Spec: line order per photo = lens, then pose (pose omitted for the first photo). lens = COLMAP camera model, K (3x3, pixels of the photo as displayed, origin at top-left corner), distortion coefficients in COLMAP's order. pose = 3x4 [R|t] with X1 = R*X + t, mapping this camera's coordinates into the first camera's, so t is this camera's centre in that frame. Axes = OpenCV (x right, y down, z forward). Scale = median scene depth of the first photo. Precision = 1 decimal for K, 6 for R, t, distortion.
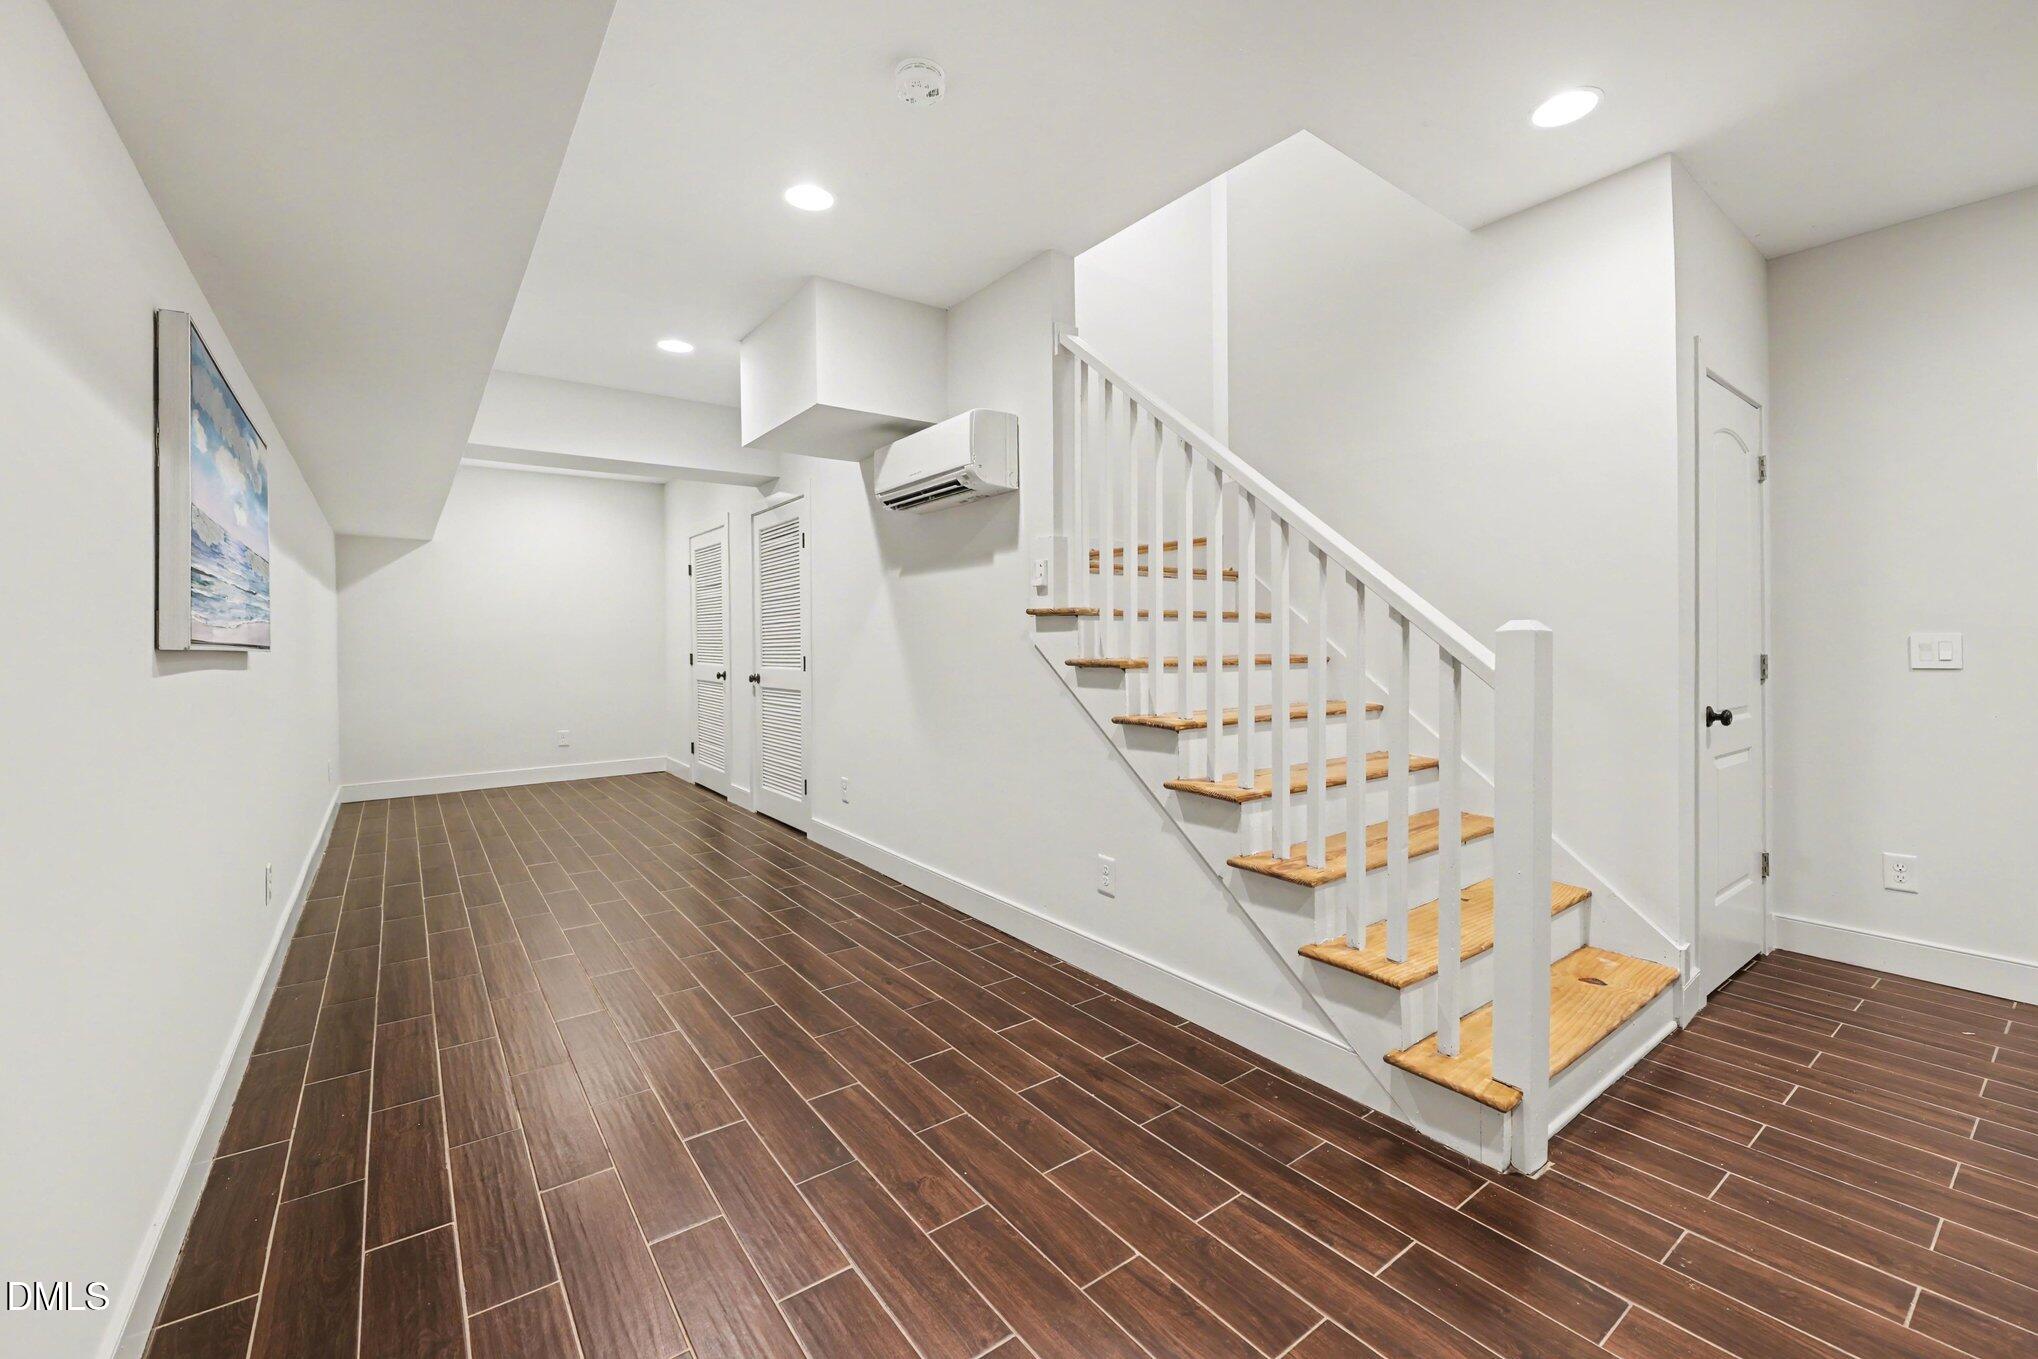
lens RADIAL K [[830.5, 0, 1018.0], [0, 830.5, 662.7], [0, 0, 1]] dist [0.002294, -0.000184]
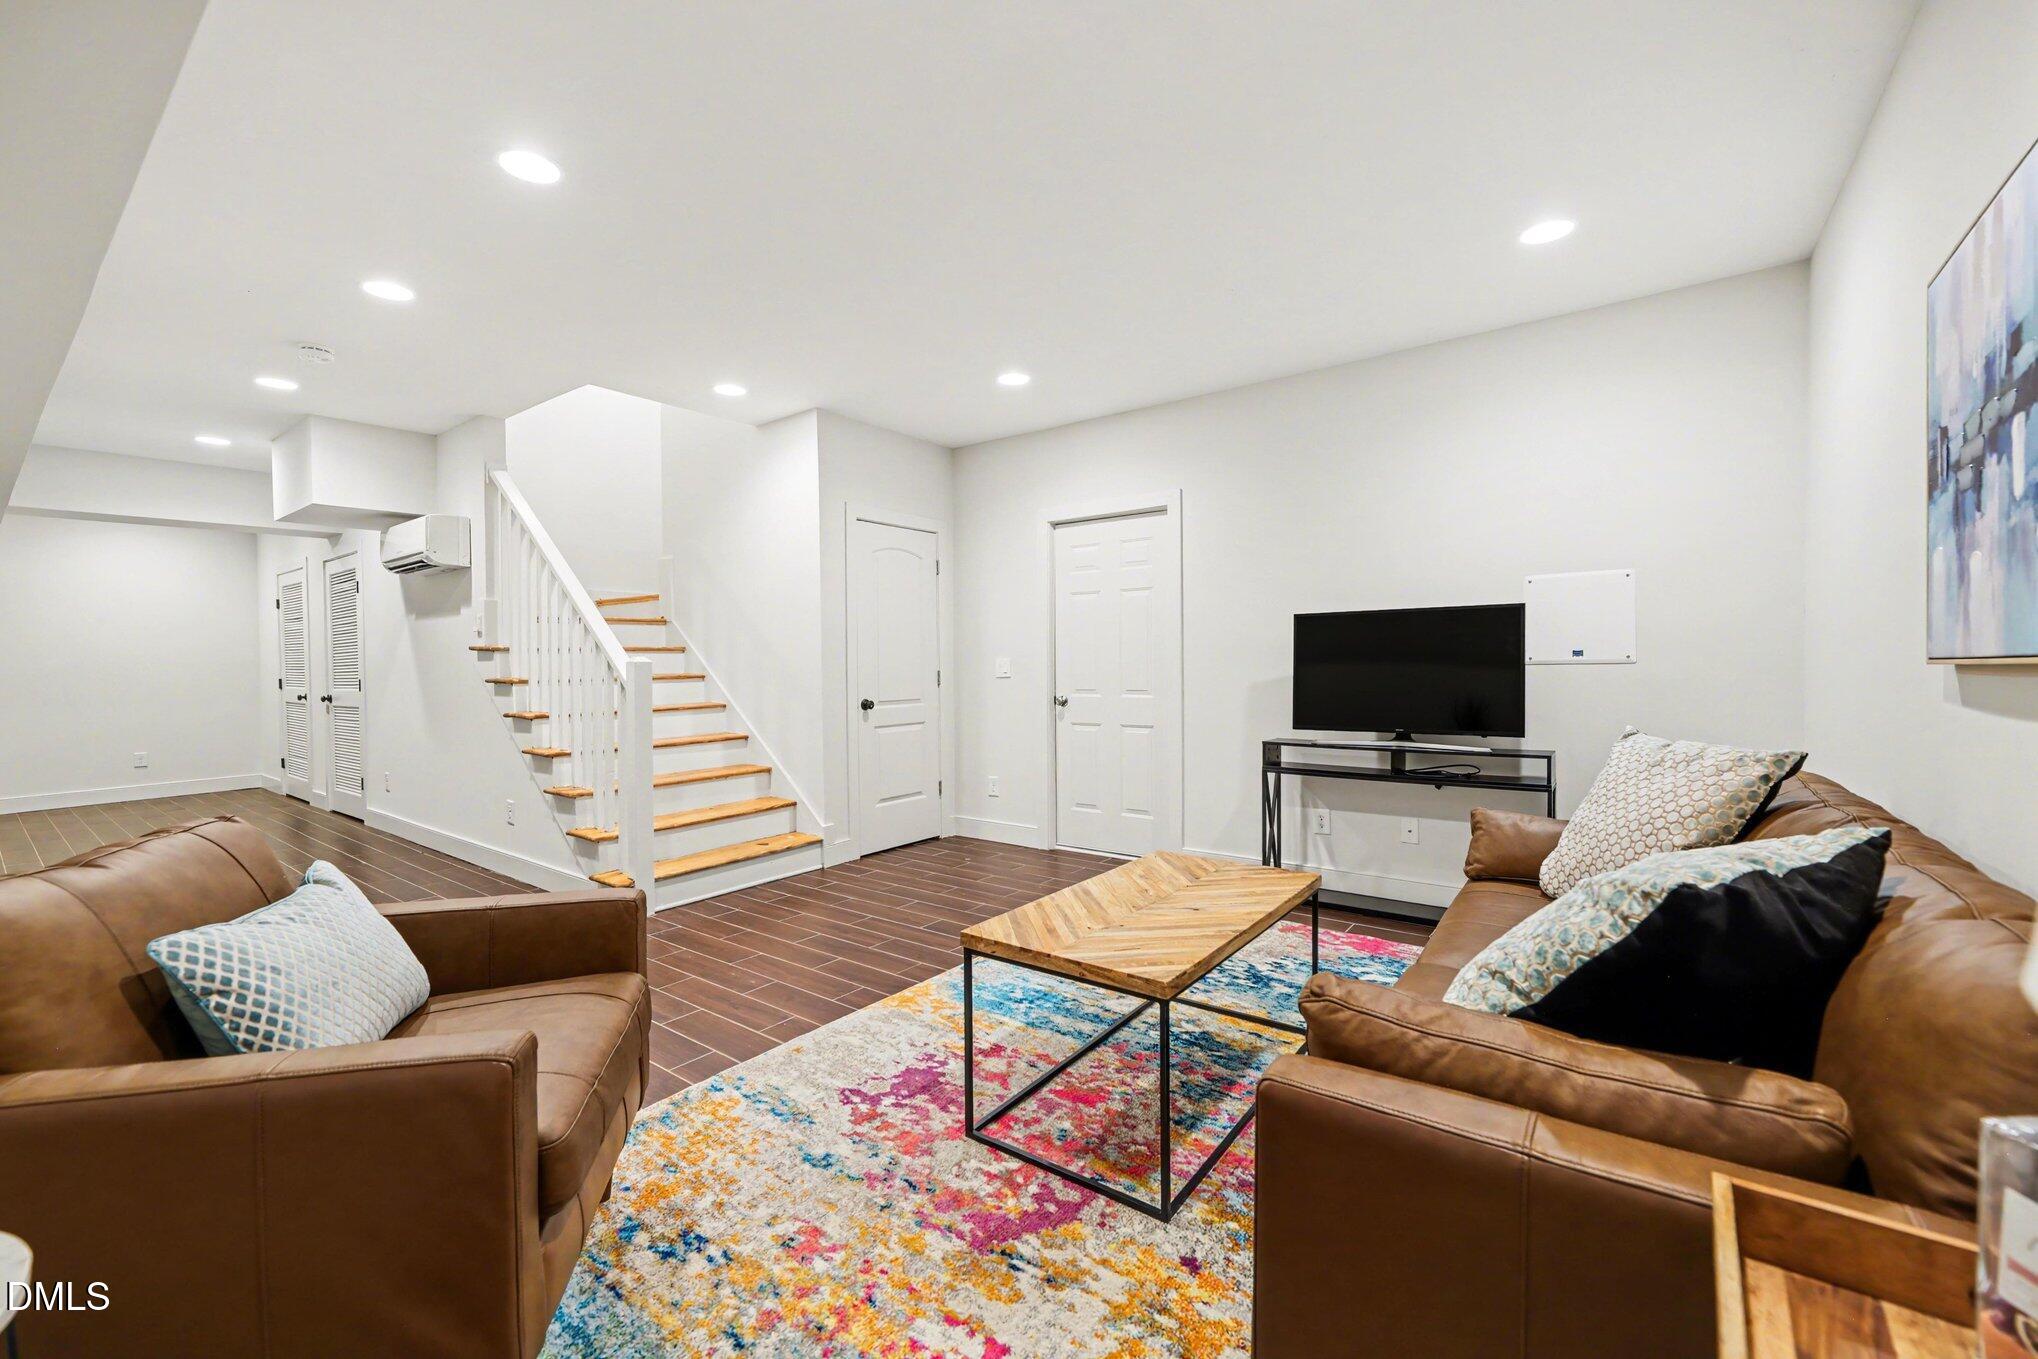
lens RADIAL K [[830.5, 0, 1018.8], [0, 830.5, 674.1], [0, 0, 1]] dist [0.002294, -0.000184]
pose [[0.962299, -0.012585, 0.271703, 0.541768], [0.015152, 0.999858, -0.007352, 0.012761], [-0.271572, 0.011192, 0.962353, -0.721624]]
